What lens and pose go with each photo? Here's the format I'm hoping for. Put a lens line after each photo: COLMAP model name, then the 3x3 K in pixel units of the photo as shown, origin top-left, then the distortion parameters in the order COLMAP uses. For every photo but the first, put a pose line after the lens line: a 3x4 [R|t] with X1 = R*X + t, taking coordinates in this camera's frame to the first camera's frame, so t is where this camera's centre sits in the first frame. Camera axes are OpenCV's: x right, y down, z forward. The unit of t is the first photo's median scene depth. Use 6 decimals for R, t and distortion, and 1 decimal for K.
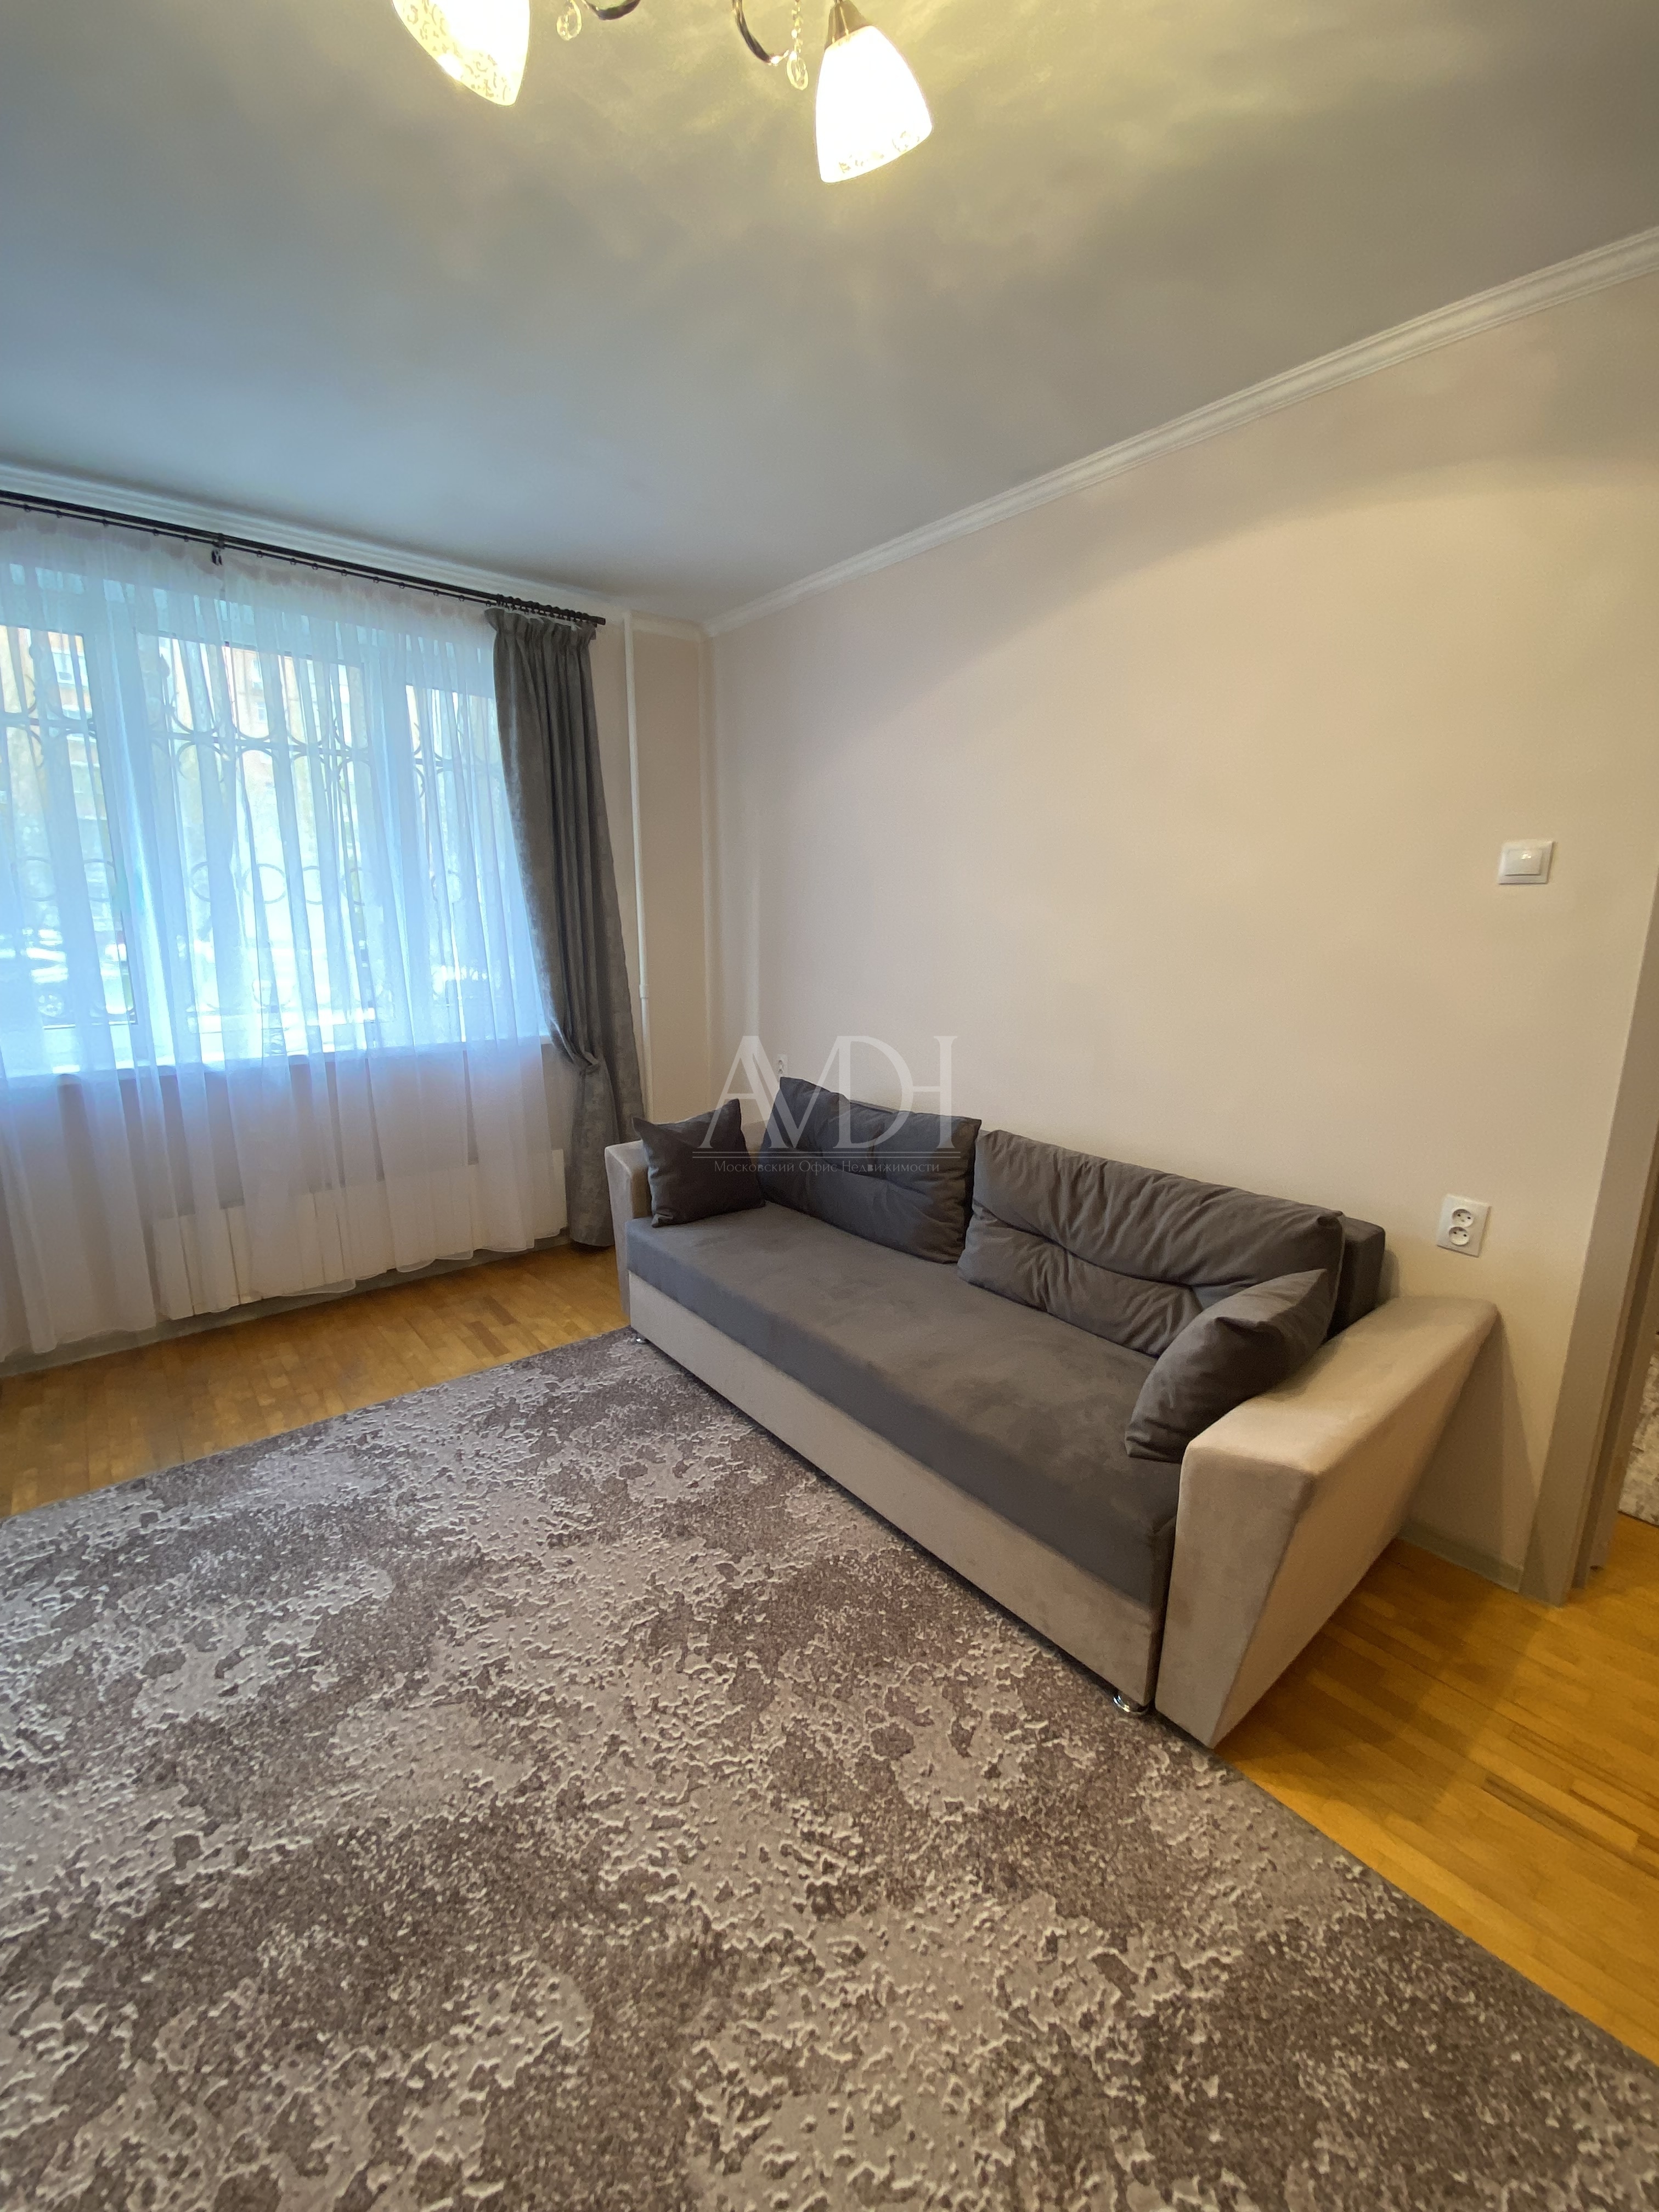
lens RADIAL K [[895.5, 0, 830.4], [0, 895.5, 1093.3], [0, 0, 1]] dist [0.009214, -0.015657]
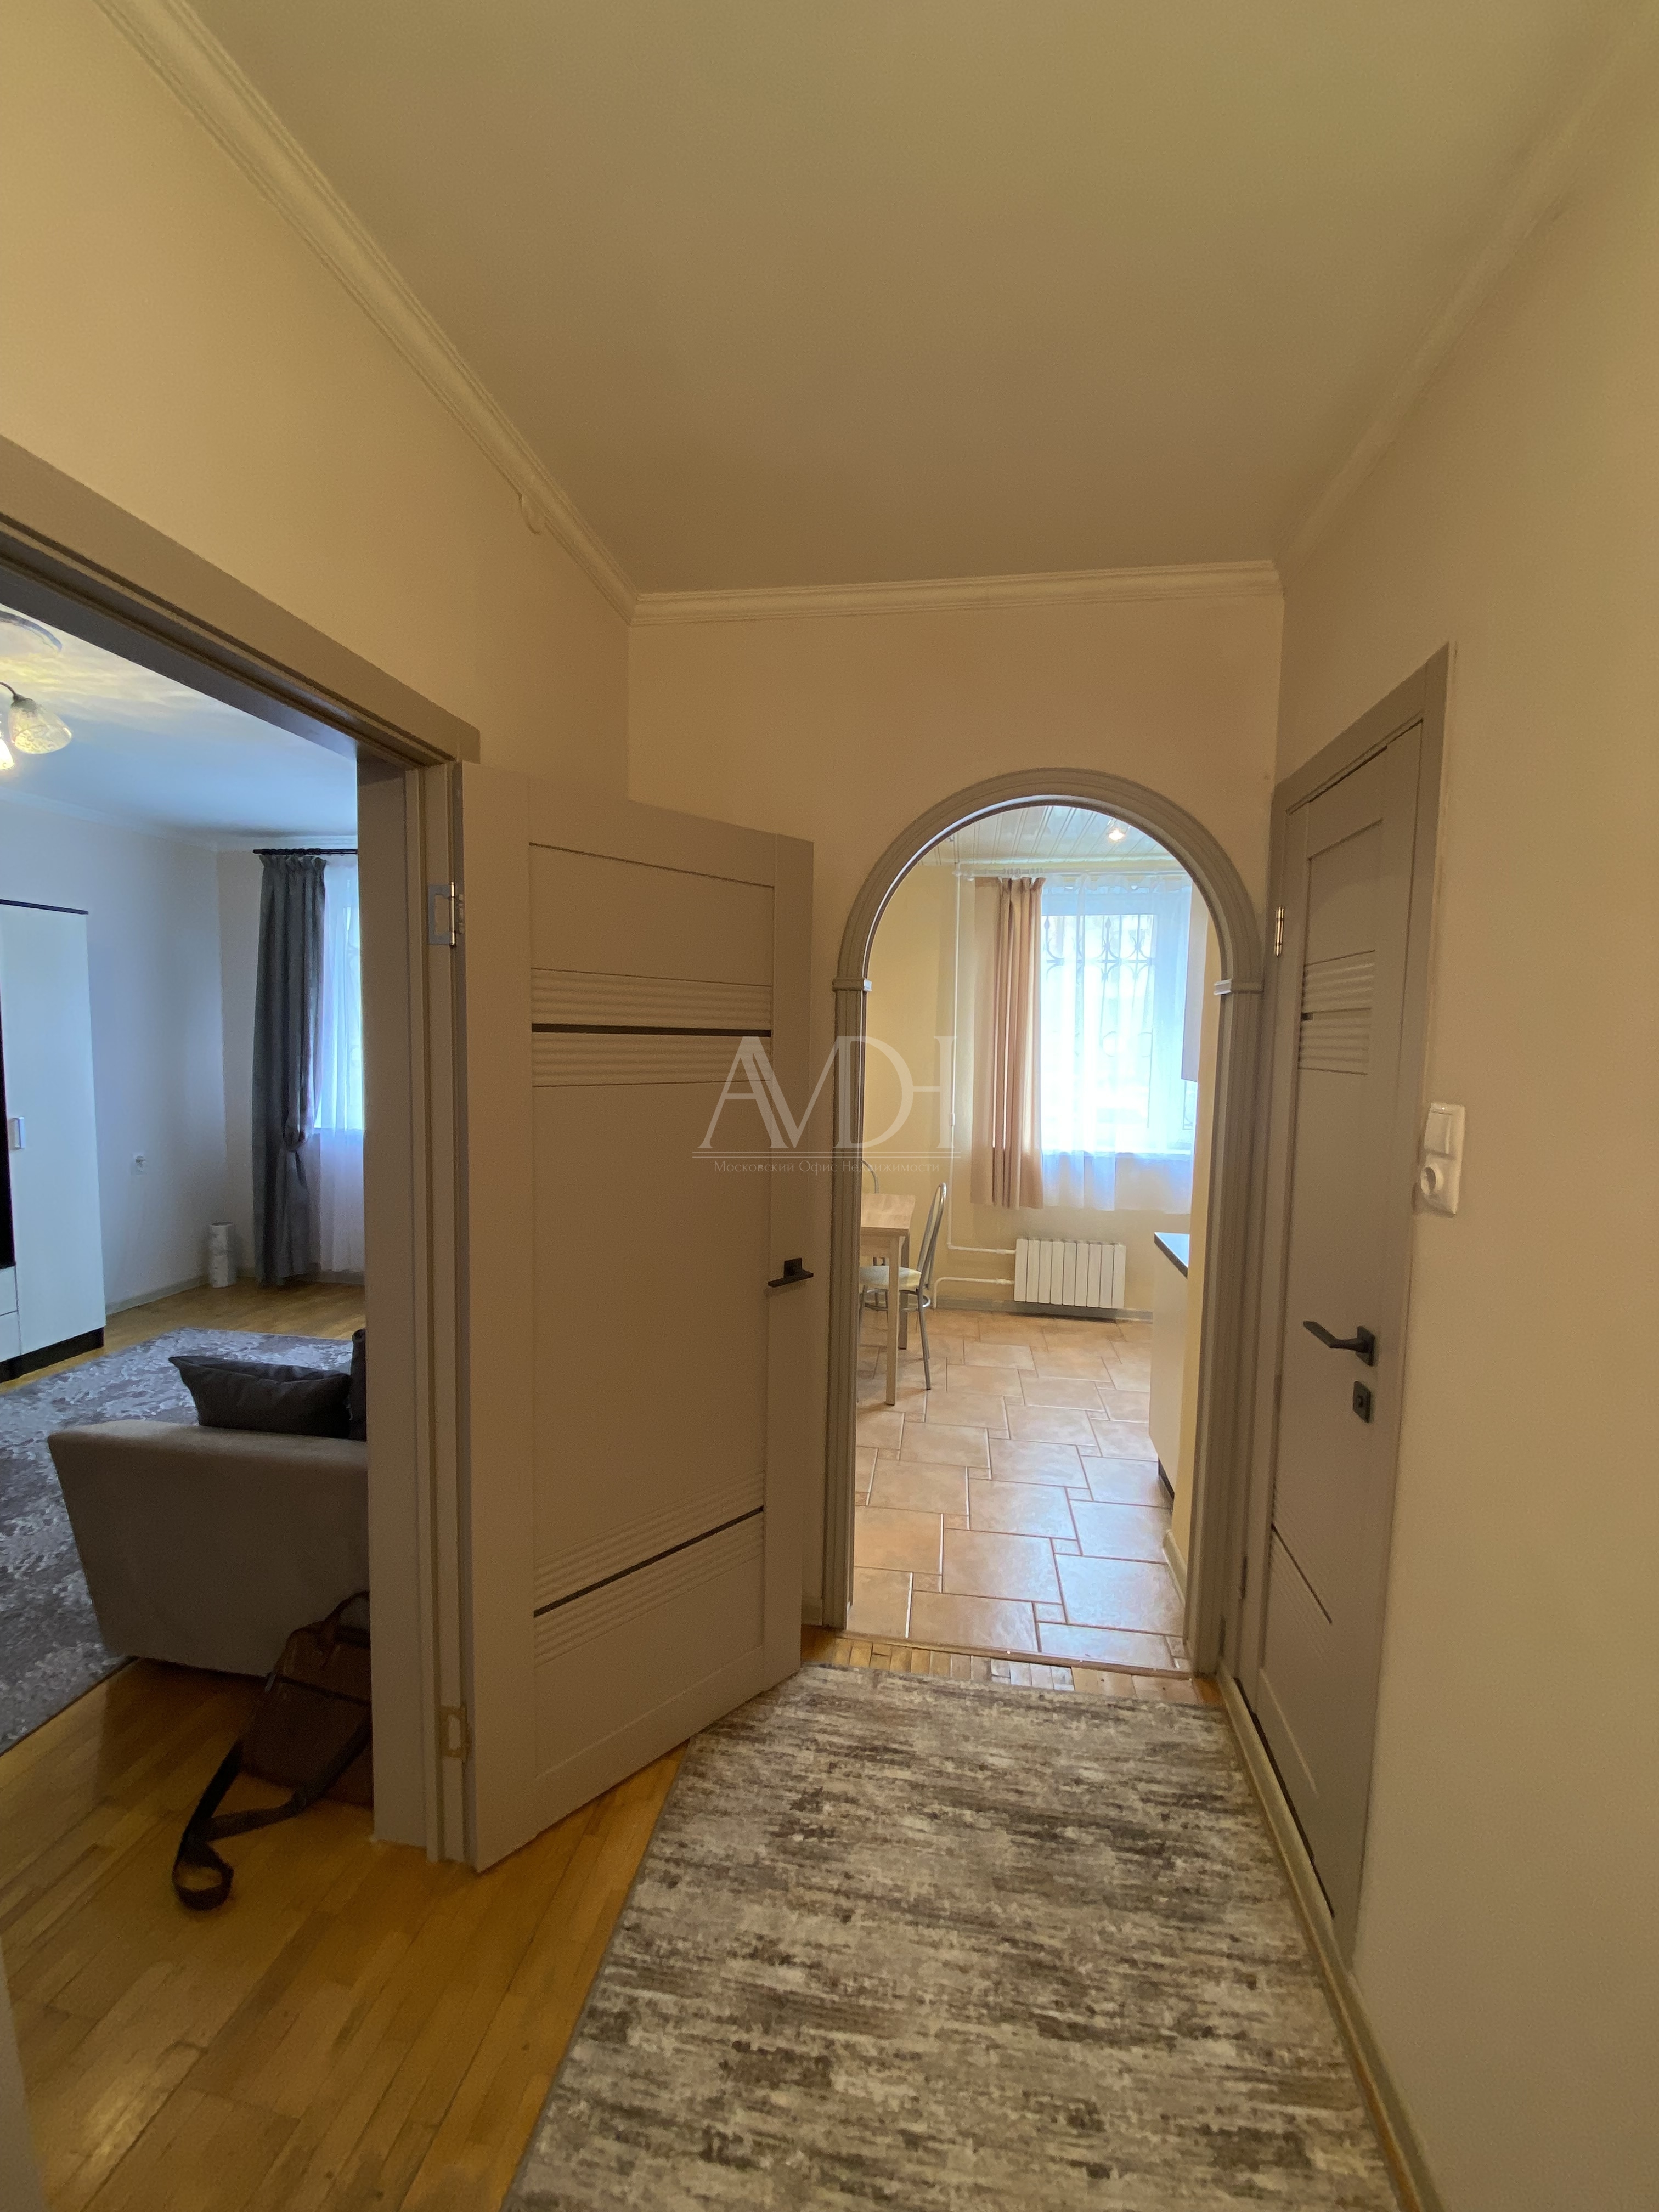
lens RADIAL K [[895.5, 0, 841.1], [0, 895.5, 1114.5], [0, 0, 1]] dist [0.009214, -0.015657]
pose [[0.664559, 0.072317, -0.743729, 1.999930], [-0.164245, 0.985102, -0.050974, -0.197172], [0.728962, 0.156029, 0.666535, 0.720016]]
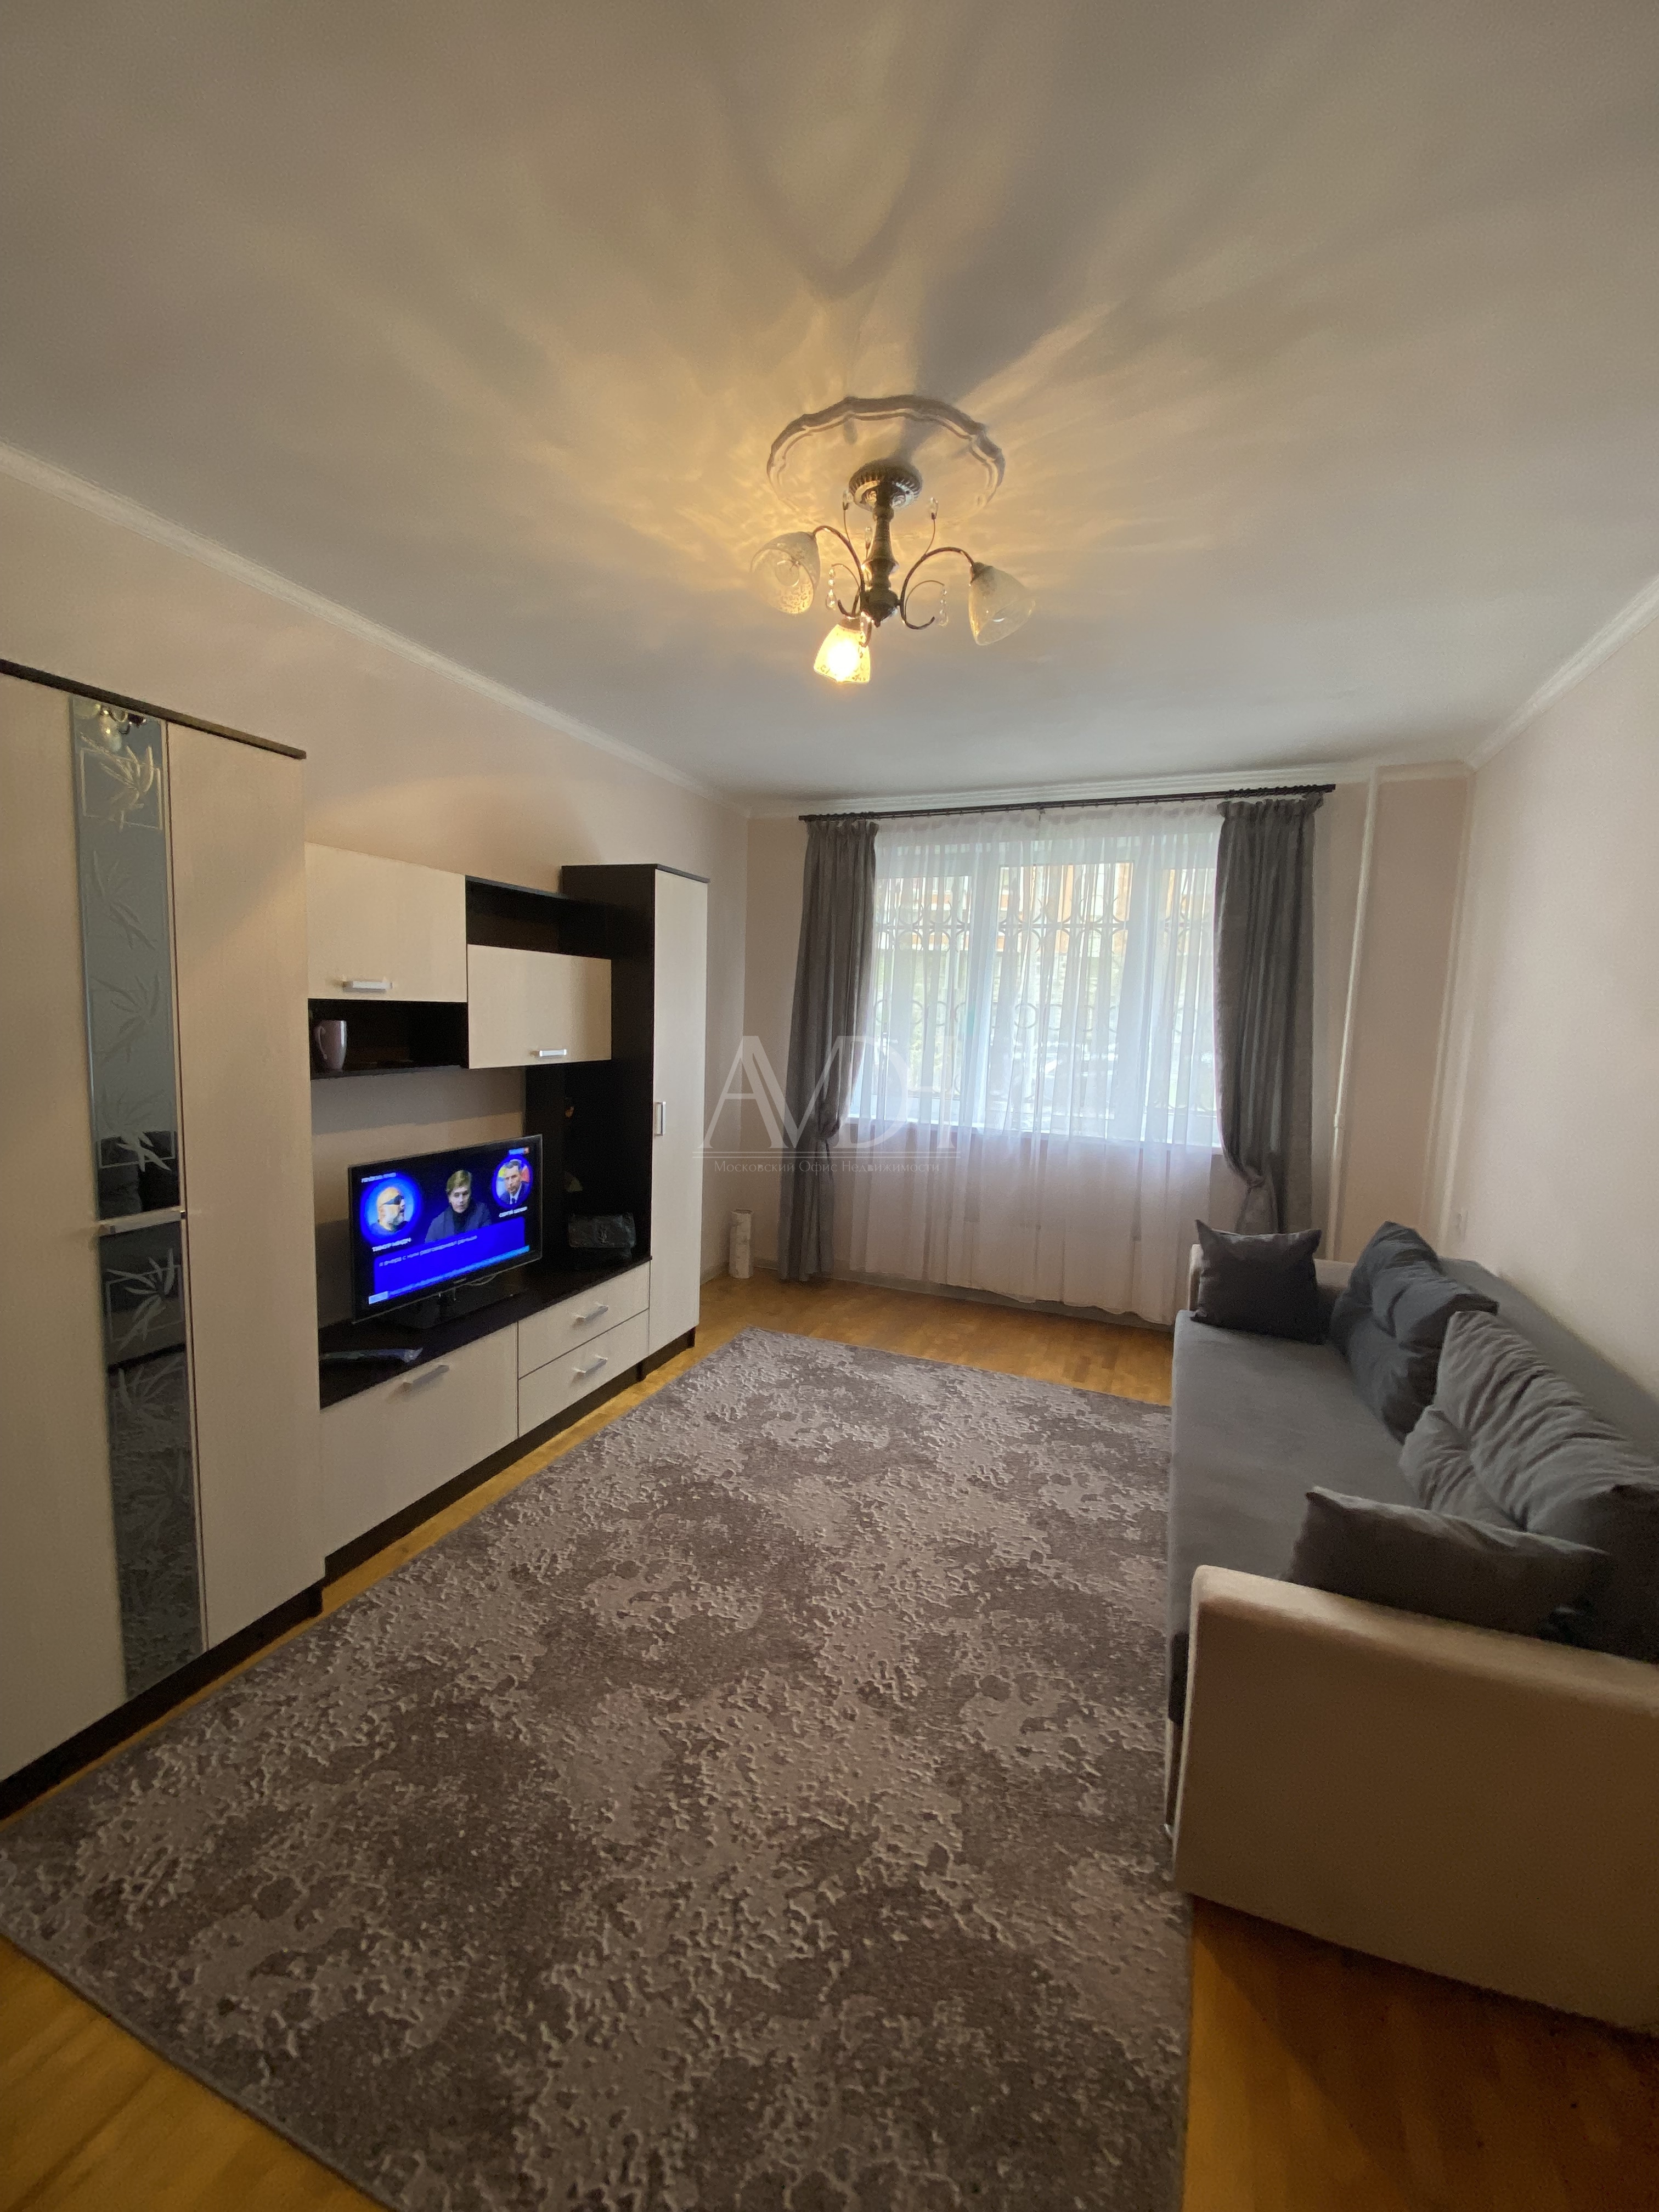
lens RADIAL K [[895.5, 0, 835.7], [0, 895.5, 1088.5], [0, 0, 1]] dist [0.009214, -0.015657]
pose [[0.477256, 0.089426, -0.874203, 0.958196], [-0.207319, 0.978186, -0.013119, -0.047259], [0.853959, 0.187500, 0.485384, 0.022249]]
